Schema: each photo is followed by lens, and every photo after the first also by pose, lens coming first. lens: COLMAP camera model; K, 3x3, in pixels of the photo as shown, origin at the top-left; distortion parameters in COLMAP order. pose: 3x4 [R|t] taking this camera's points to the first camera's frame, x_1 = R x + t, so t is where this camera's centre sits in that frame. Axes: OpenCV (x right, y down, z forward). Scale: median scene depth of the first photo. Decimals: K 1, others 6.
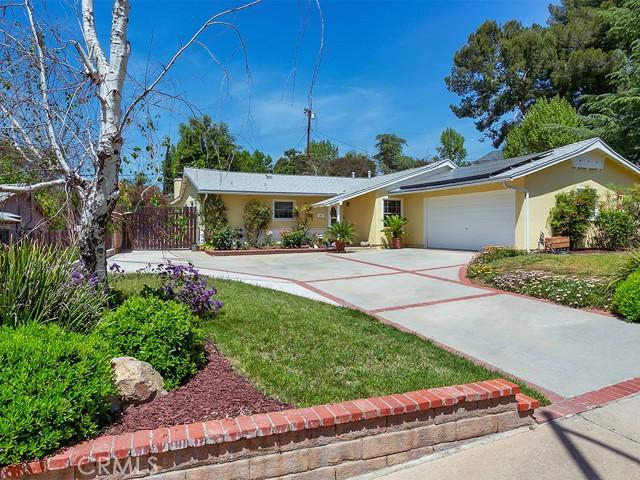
lens RADIAL K [[451.2, 0, 301.6], [0, 451.2, 238.0], [0, 0, 1]] dist [-0.006676, 0.004163]
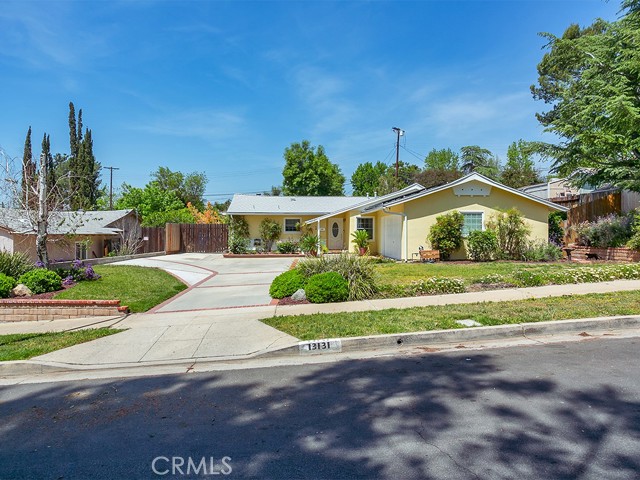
lens RADIAL K [[451.2, 0, 301.6], [0, 451.2, 238.0], [0, 0, 1]] dist [-0.006676, 0.004163]
pose [[0.929015, 0.011303, -0.369871, 0.489798], [-0.014068, 0.999890, -0.004779, -0.017971], [0.369776, 0.009643, 0.929071, -0.243224]]
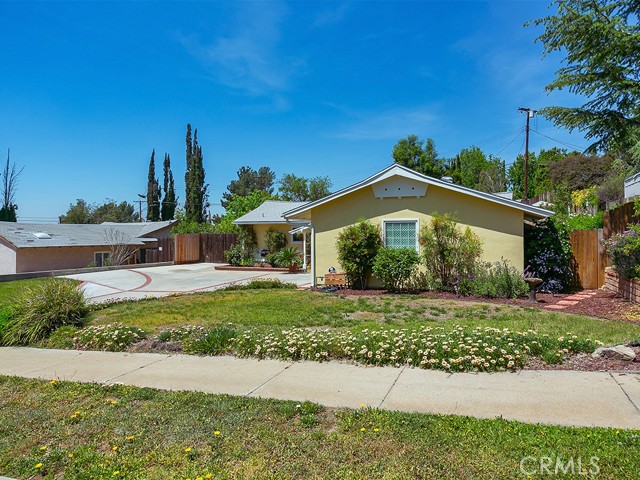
lens RADIAL K [[442.3, 0, 298.5], [0, 442.3, 240.5], [0, 0, 1]] dist [-0.027574, 0.001122]
pose [[0.670487, 0.013205, -0.741804, 0.846499], [-0.011800, 0.999905, 0.007134, -0.054879], [0.741828, 0.003970, 0.670579, 0.206685]]
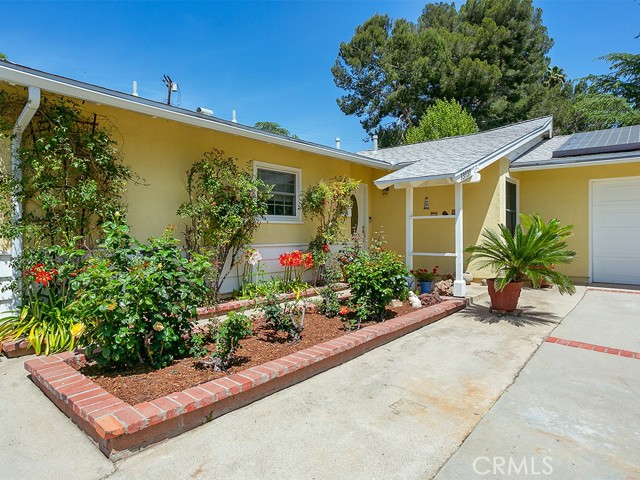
lens RADIAL K [[397.1, 0, 318.8], [0, 397.1, 231.1], [0, 0, 1]] dist [-0.019352, 0.001289]
pose [[0.884654, 0.005262, 0.466218, -0.162738], [0.006168, 0.999717, -0.022988, -0.023984], [-0.466207, 0.023212, 0.884371, 0.704903]]
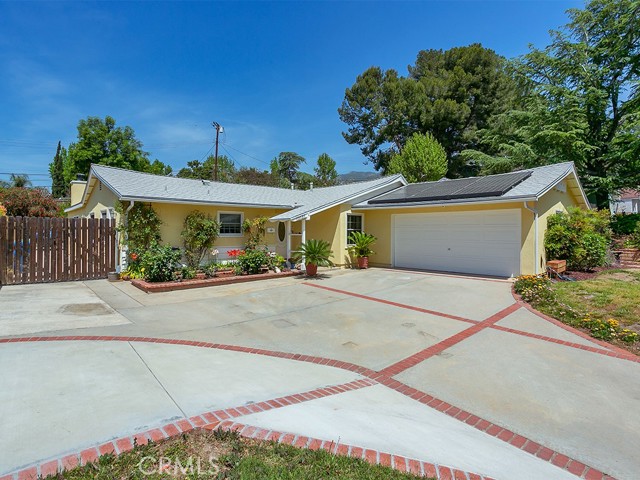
lens RADIAL K [[357.8, 0, 320.5], [0, 357.8, 229.8], [0, 0, 1]] dist [-0.035643, -0.000891]
pose [[0.935349, 0.007570, 0.353645, -0.117981], [0.000985, 0.999711, -0.024007, -0.035444], [-0.353724, 0.022803, 0.935072, 0.330341]]
